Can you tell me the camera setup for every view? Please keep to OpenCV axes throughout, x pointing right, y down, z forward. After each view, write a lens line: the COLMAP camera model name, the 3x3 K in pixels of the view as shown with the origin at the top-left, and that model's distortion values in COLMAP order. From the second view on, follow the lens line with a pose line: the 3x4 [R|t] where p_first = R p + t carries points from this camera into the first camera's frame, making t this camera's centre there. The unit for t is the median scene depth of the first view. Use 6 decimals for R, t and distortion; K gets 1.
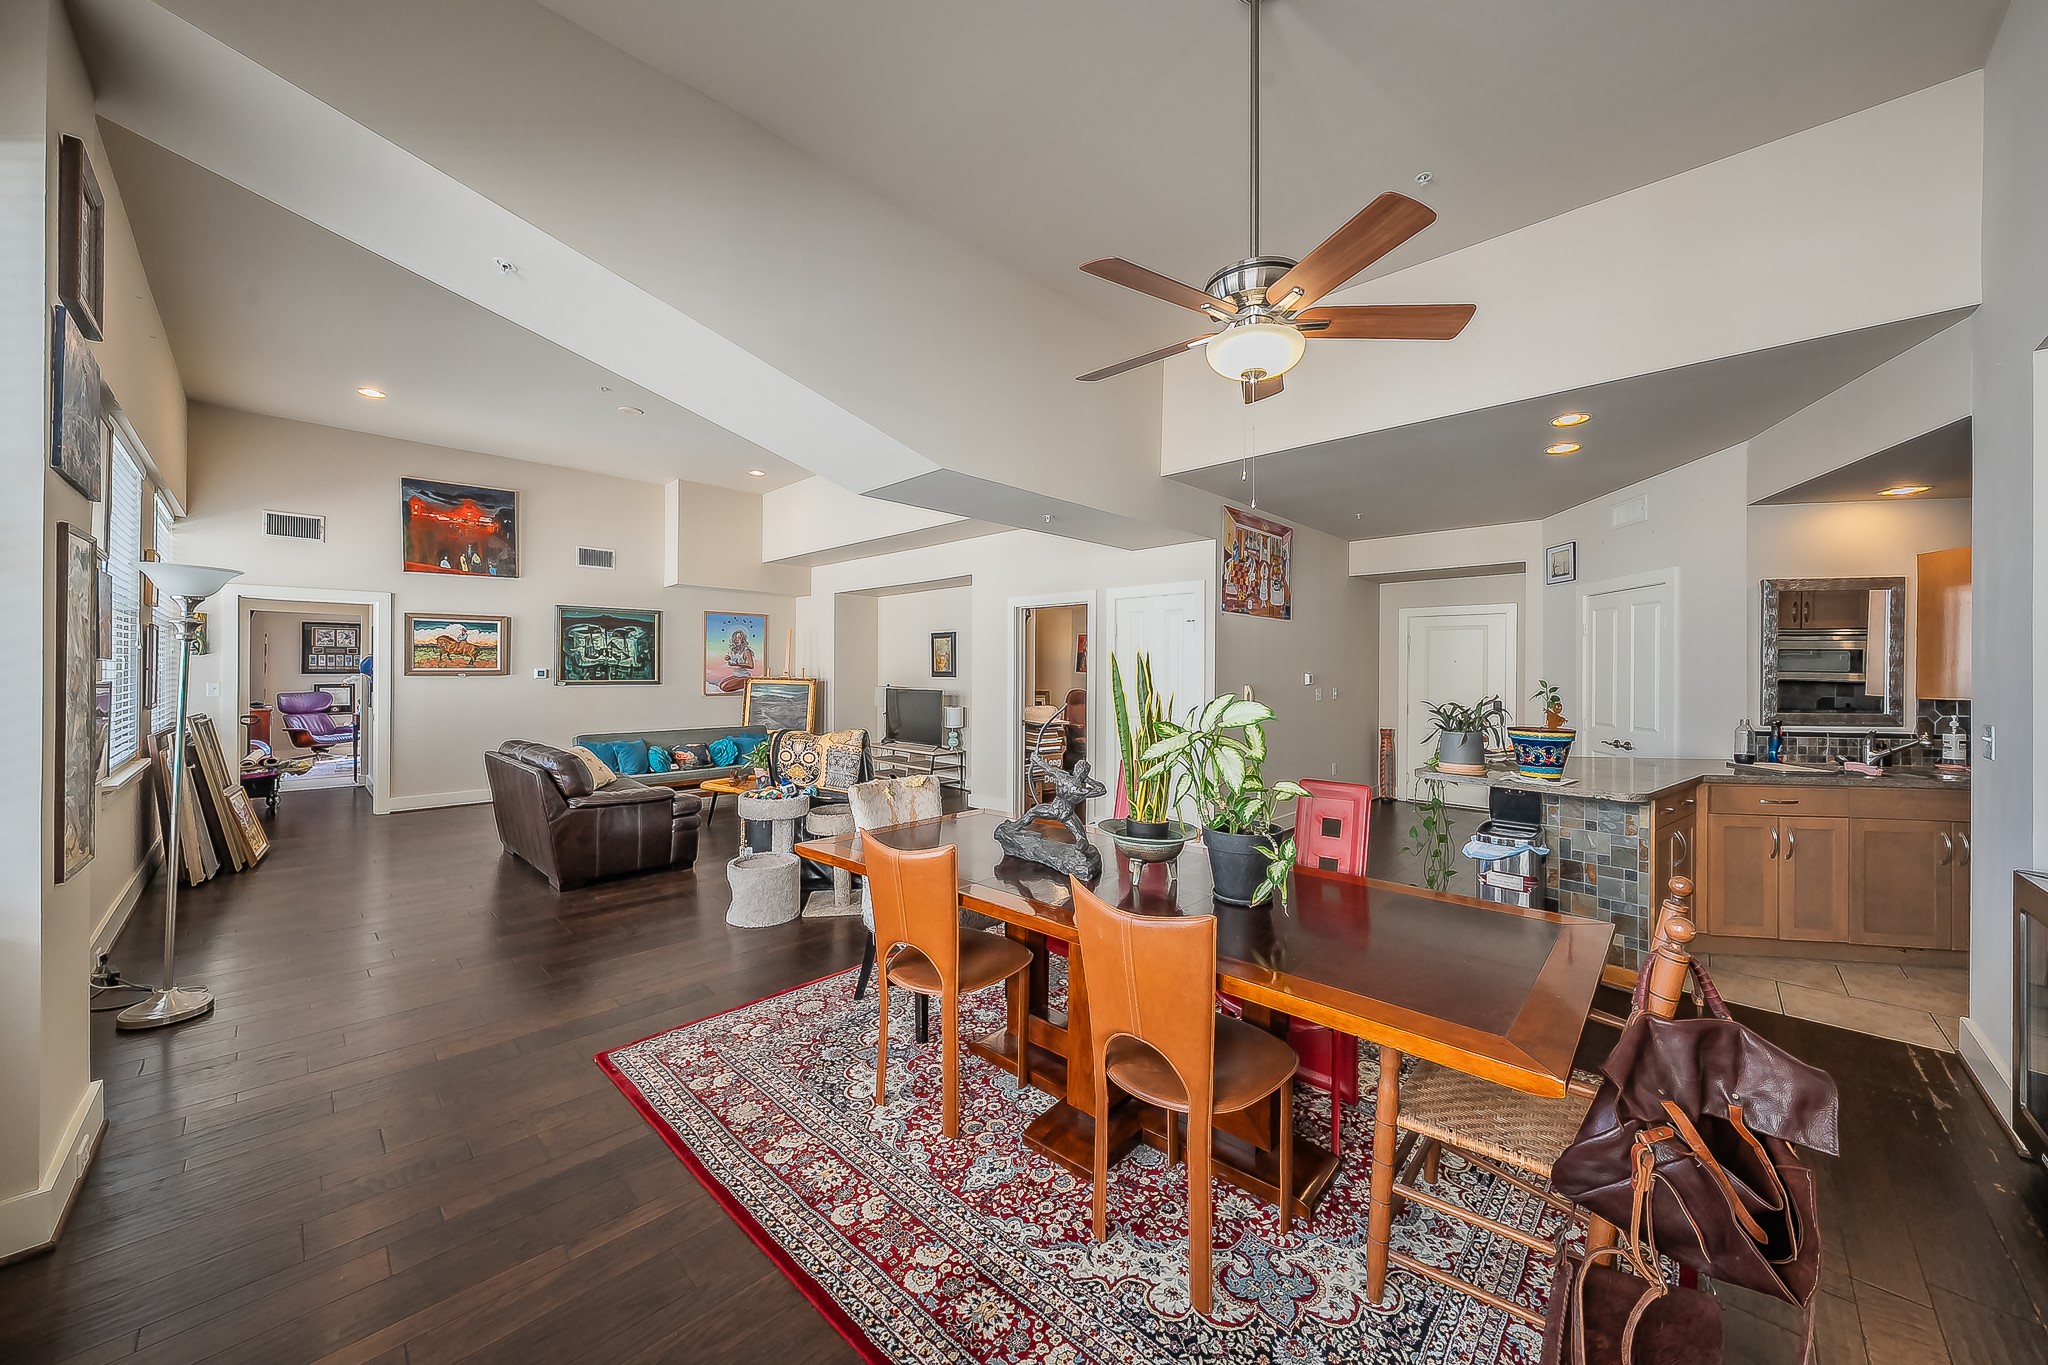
lens RADIAL K [[738.7, 0, 1016.6], [0, 738.7, 672.2], [0, 0, 1]] dist [0.002059, 0.000077]
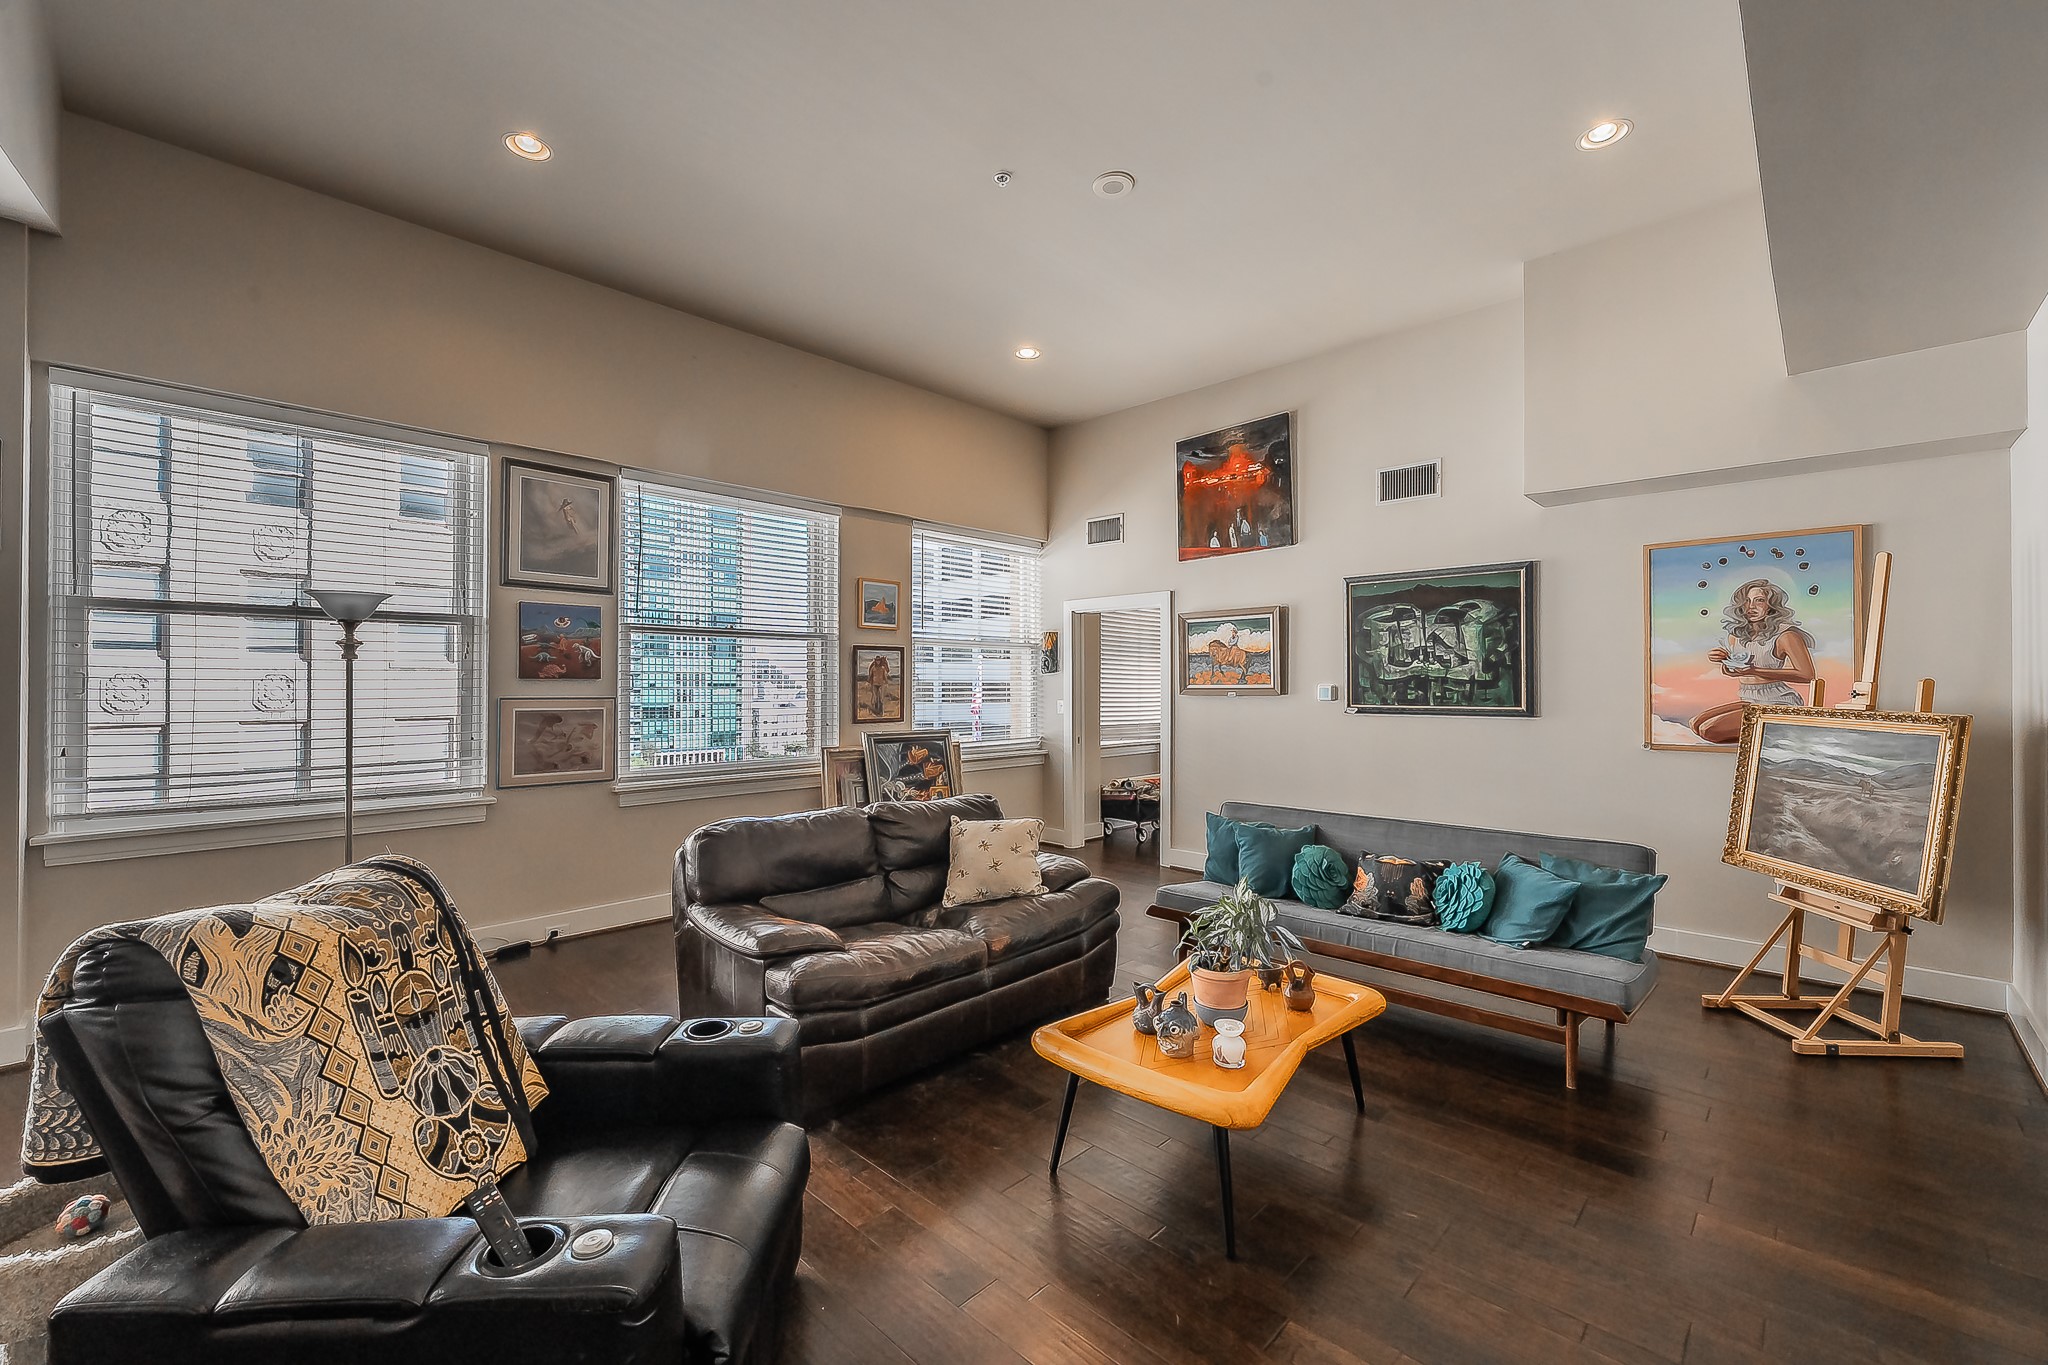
lens RADIAL K [[858.3, 0, 1010.5], [0, 858.3, 677.8], [0, 0, 1]] dist [0.010788, 0.000055]
pose [[0.015131, -0.012118, -0.999812, 0.069006], [-0.000909, 0.999926, -0.012134, -0.002050], [0.999885, 0.001092, 0.015119, 0.757483]]
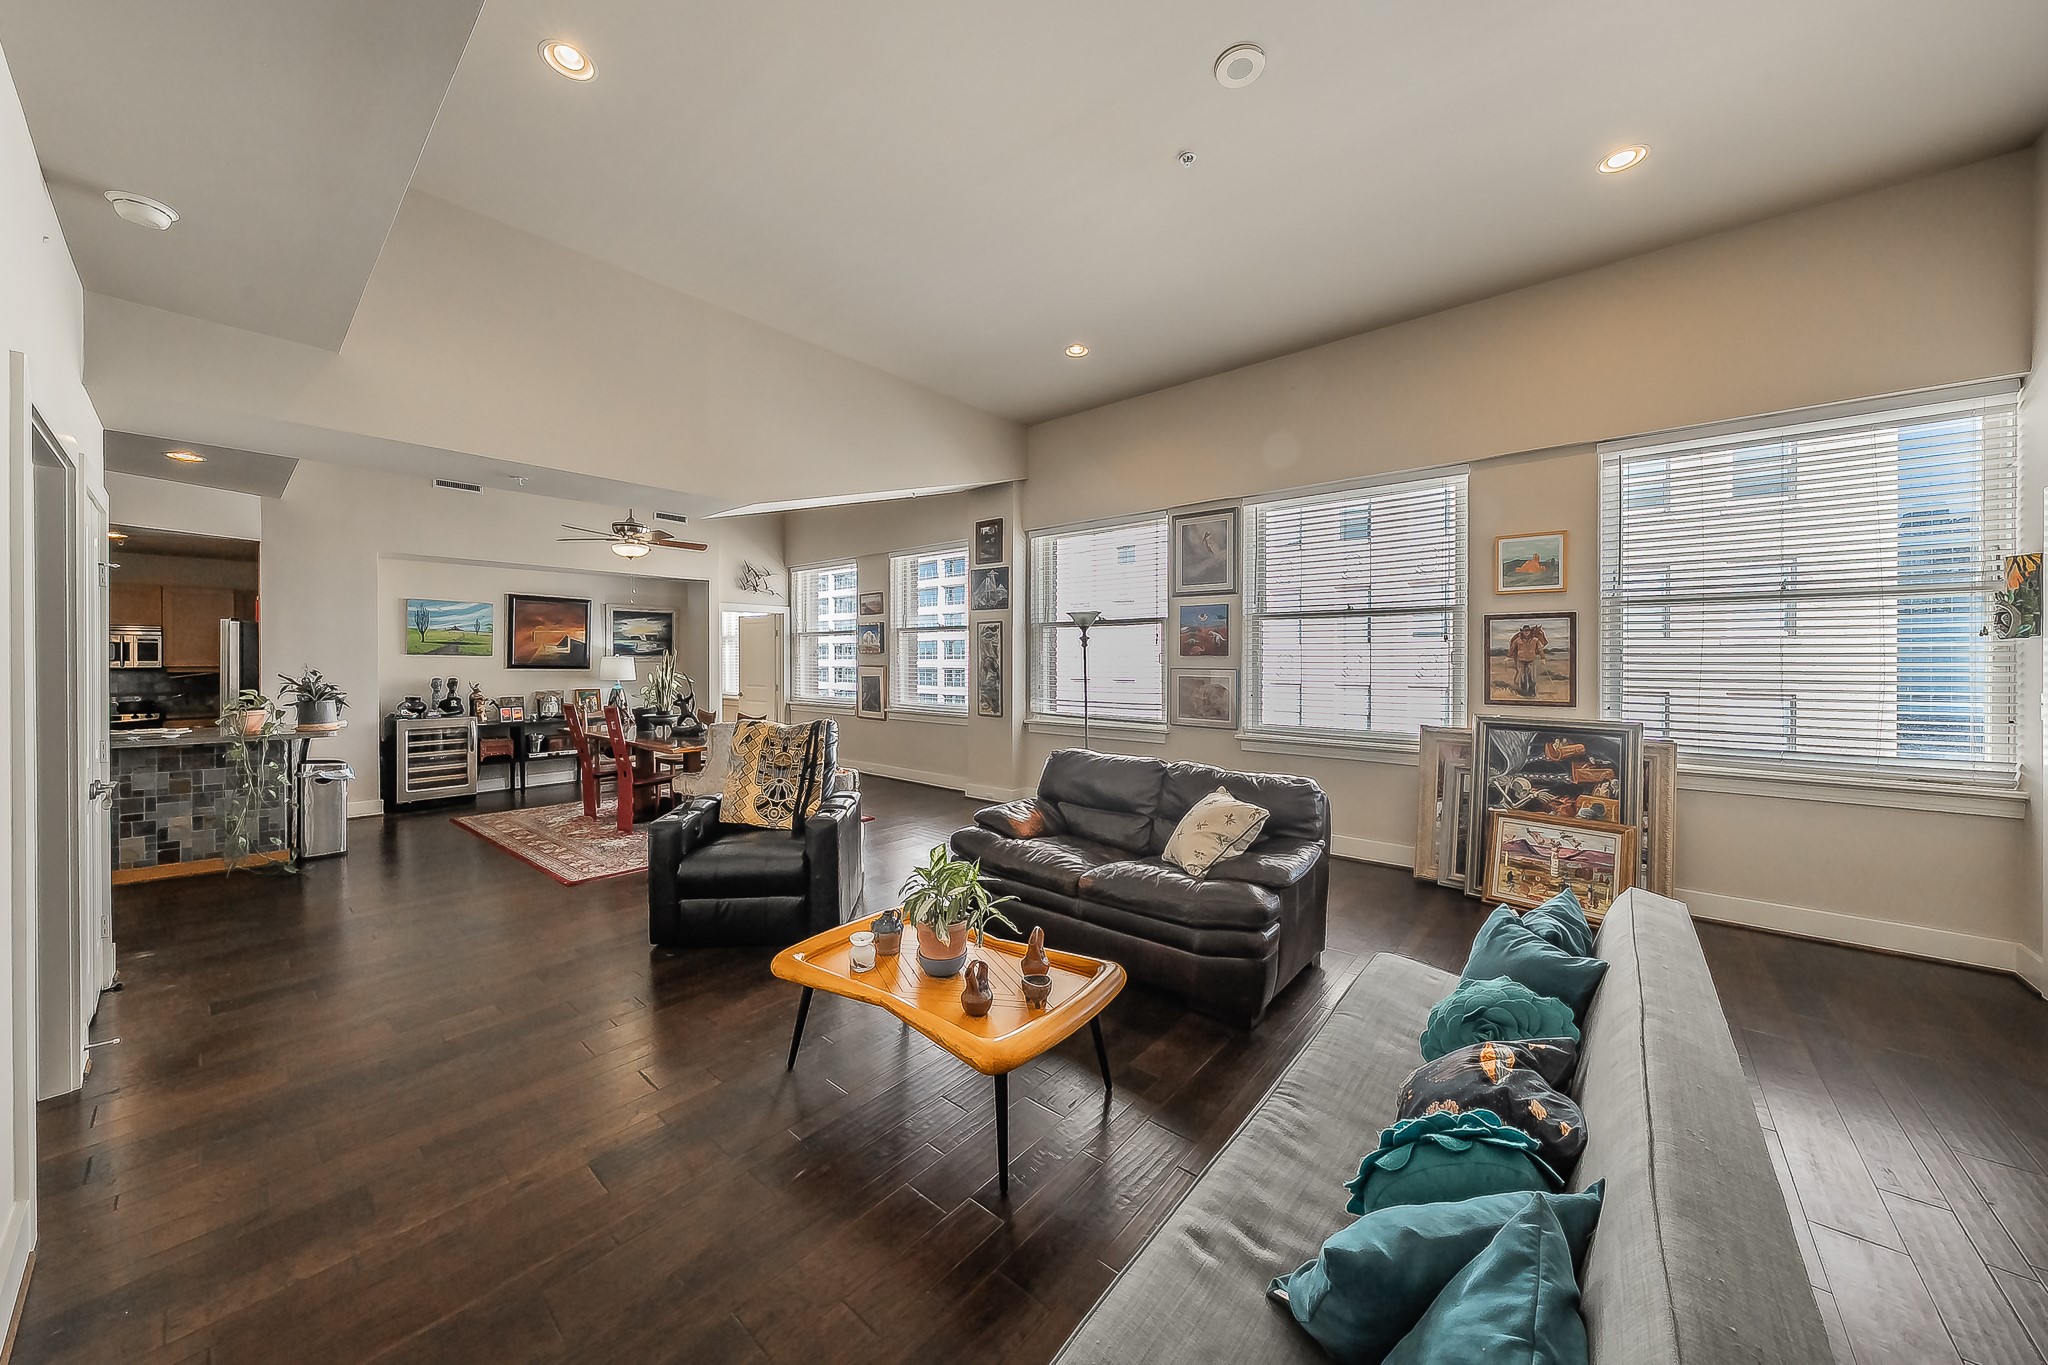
lens RADIAL K [[708.5, 0, 1011.6], [0, 708.5, 664.4], [0, 0, 1]] dist [0.000908, 0.000082]
pose [[-0.998057, -0.006190, -0.062002, -0.290385], [-0.006624, 0.999955, 0.006797, -0.002974], [0.061957, 0.007194, -0.998053, 1.160567]]
